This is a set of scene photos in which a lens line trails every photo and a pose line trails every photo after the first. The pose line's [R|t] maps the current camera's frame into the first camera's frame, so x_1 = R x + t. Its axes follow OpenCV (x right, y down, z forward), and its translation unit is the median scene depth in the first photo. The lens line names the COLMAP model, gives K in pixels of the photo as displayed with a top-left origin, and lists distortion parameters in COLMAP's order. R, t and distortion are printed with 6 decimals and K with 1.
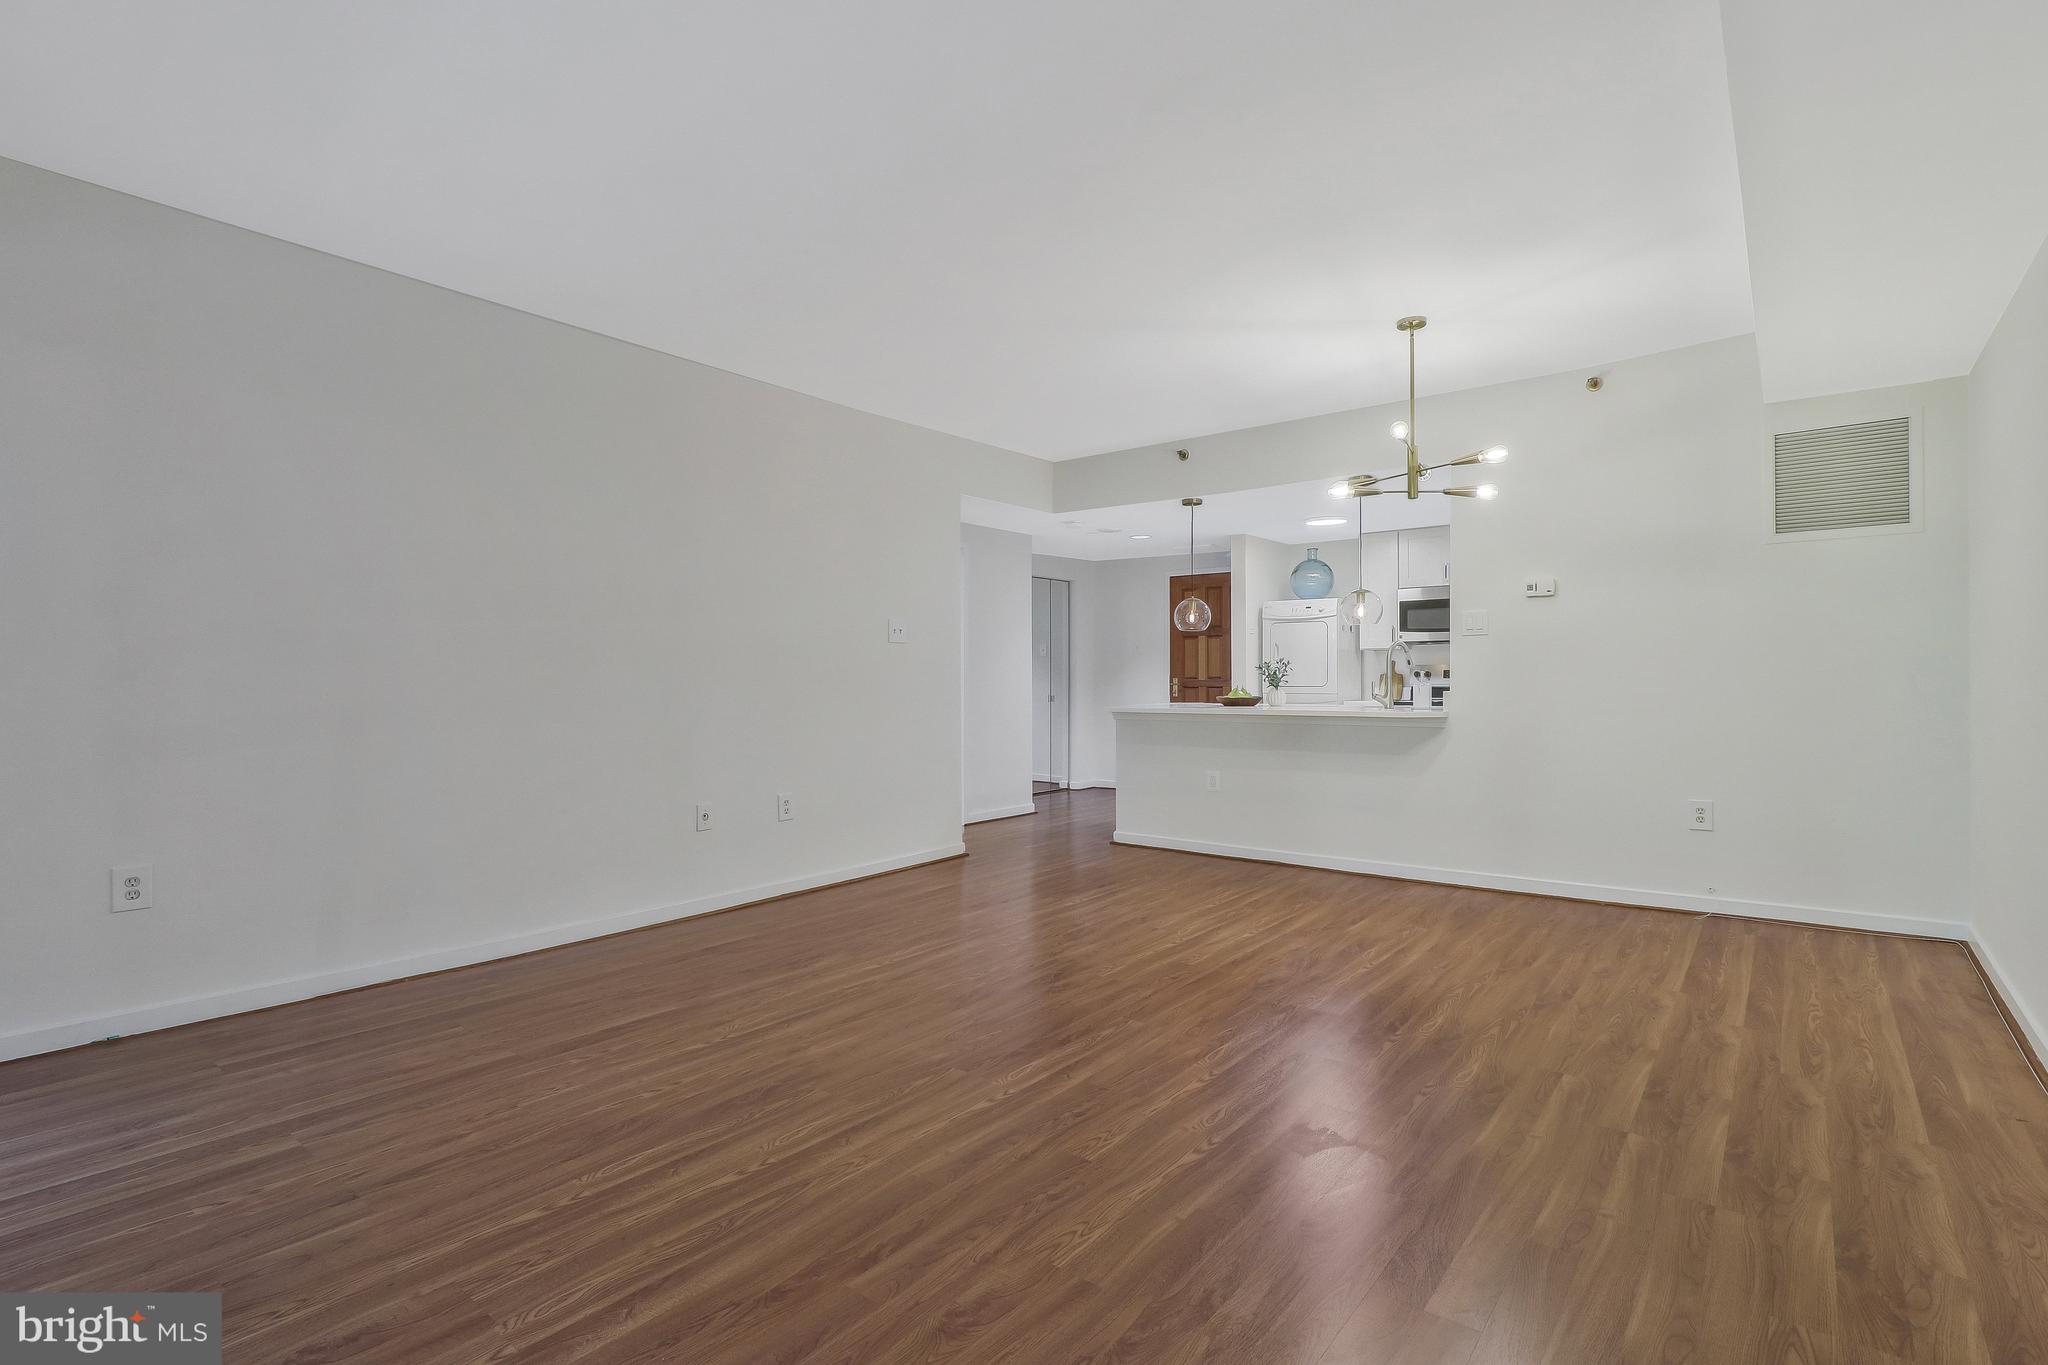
lens RADIAL K [[960.3, 0, 984.3], [0, 960.3, 694.6], [0, 0, 1]] dist [0.006562, -0.000793]
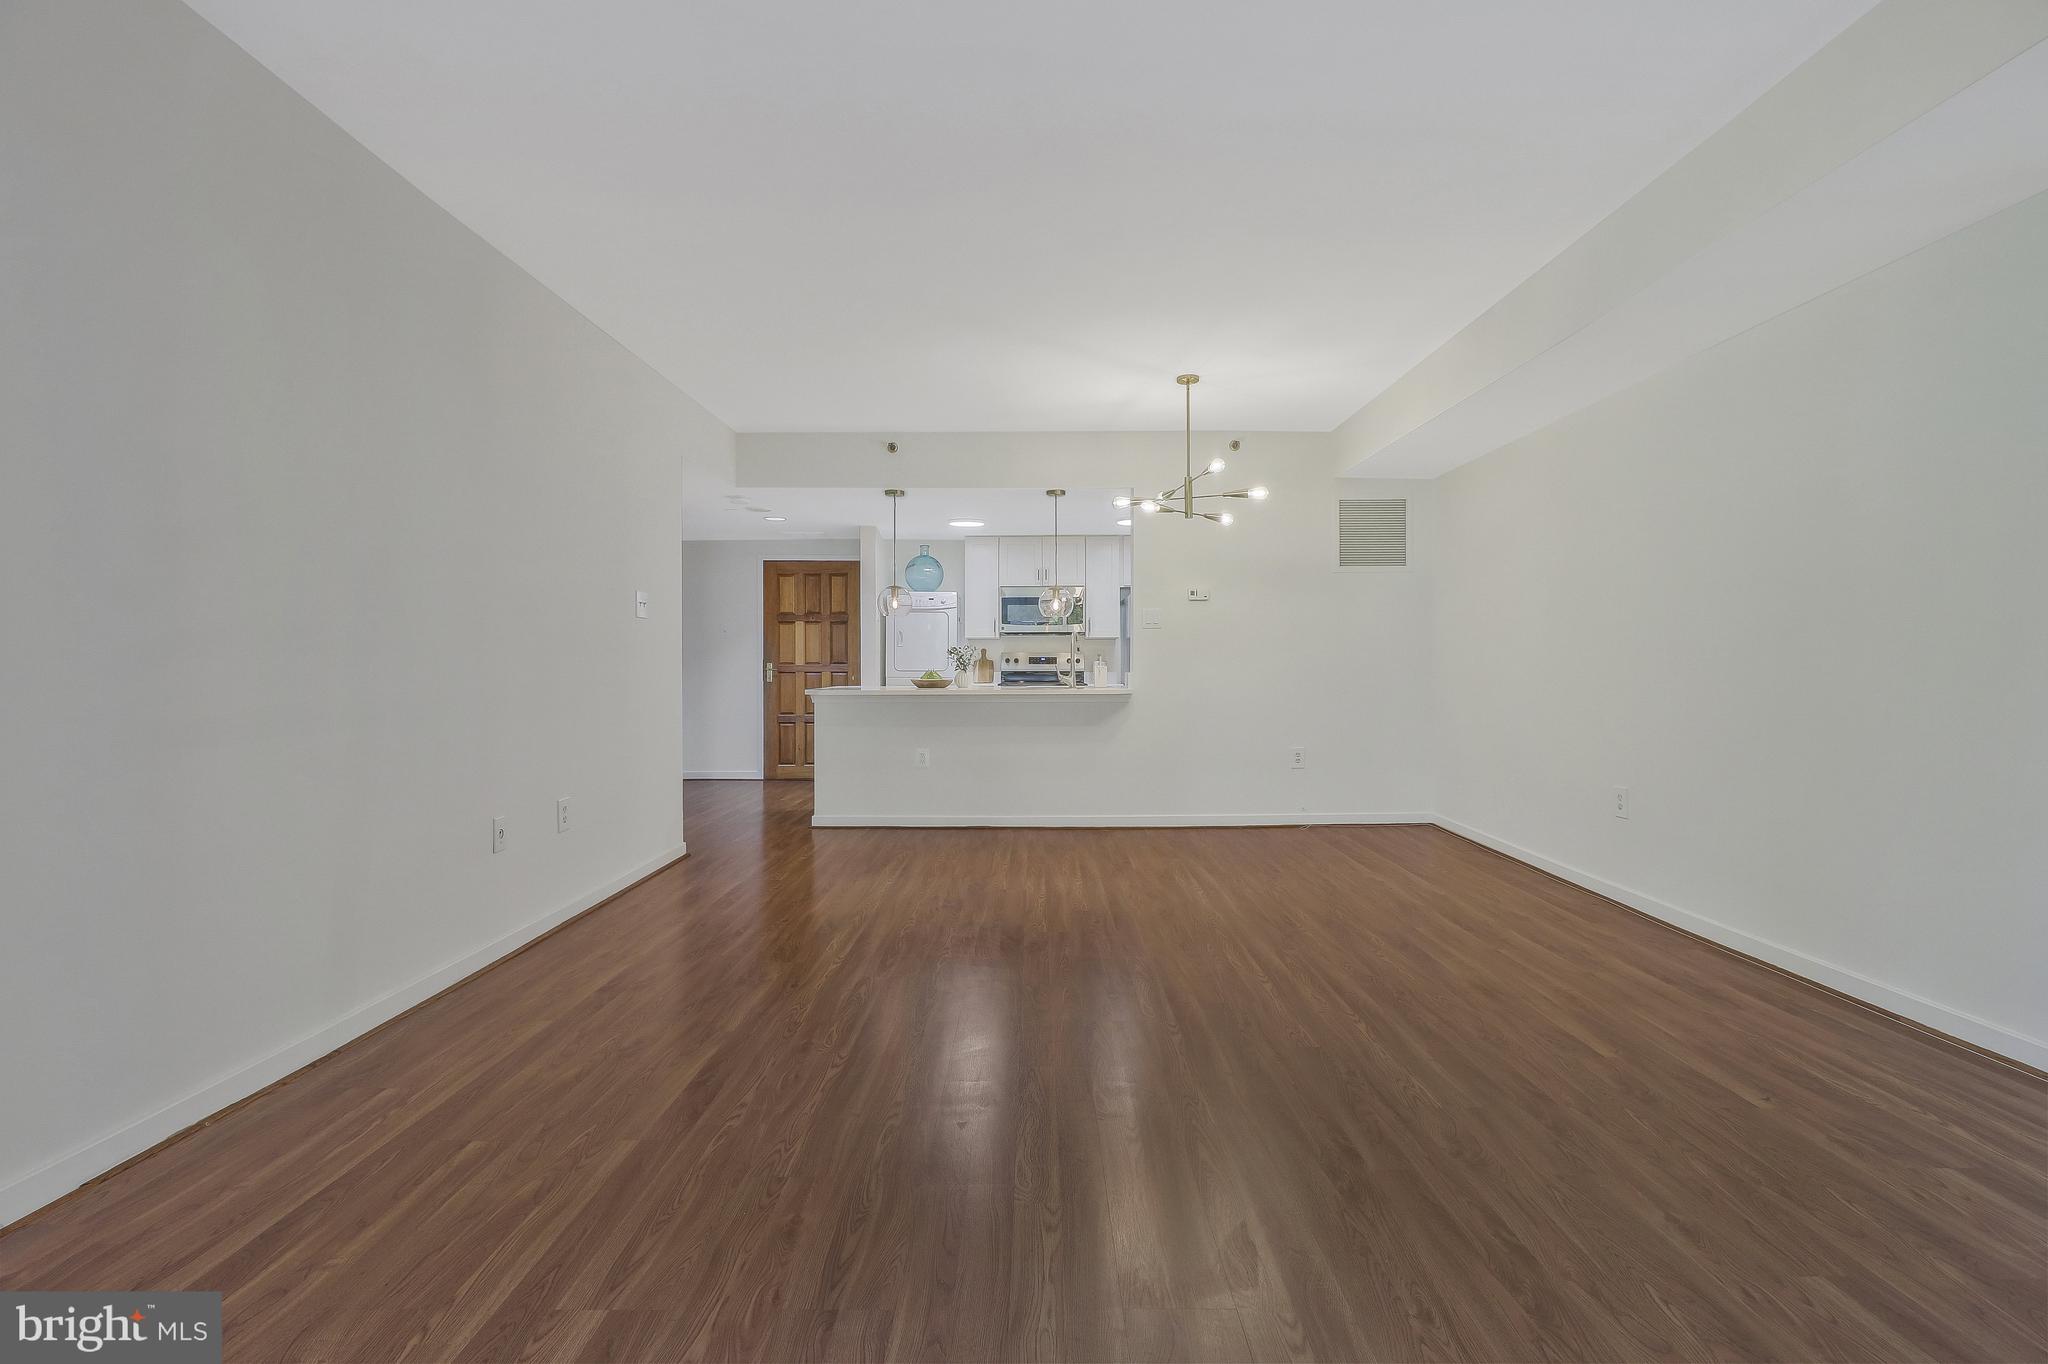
lens RADIAL K [[959.7, 0, 1020.6], [0, 959.7, 678.4], [0, 0, 1]] dist [0.007613, -0.000093]
pose [[0.779466, -0.002976, 0.626437, -0.393254], [0.007150, 0.999966, -0.004147, 0.008004], [-0.626404, 0.007711, 0.779461, 0.117623]]
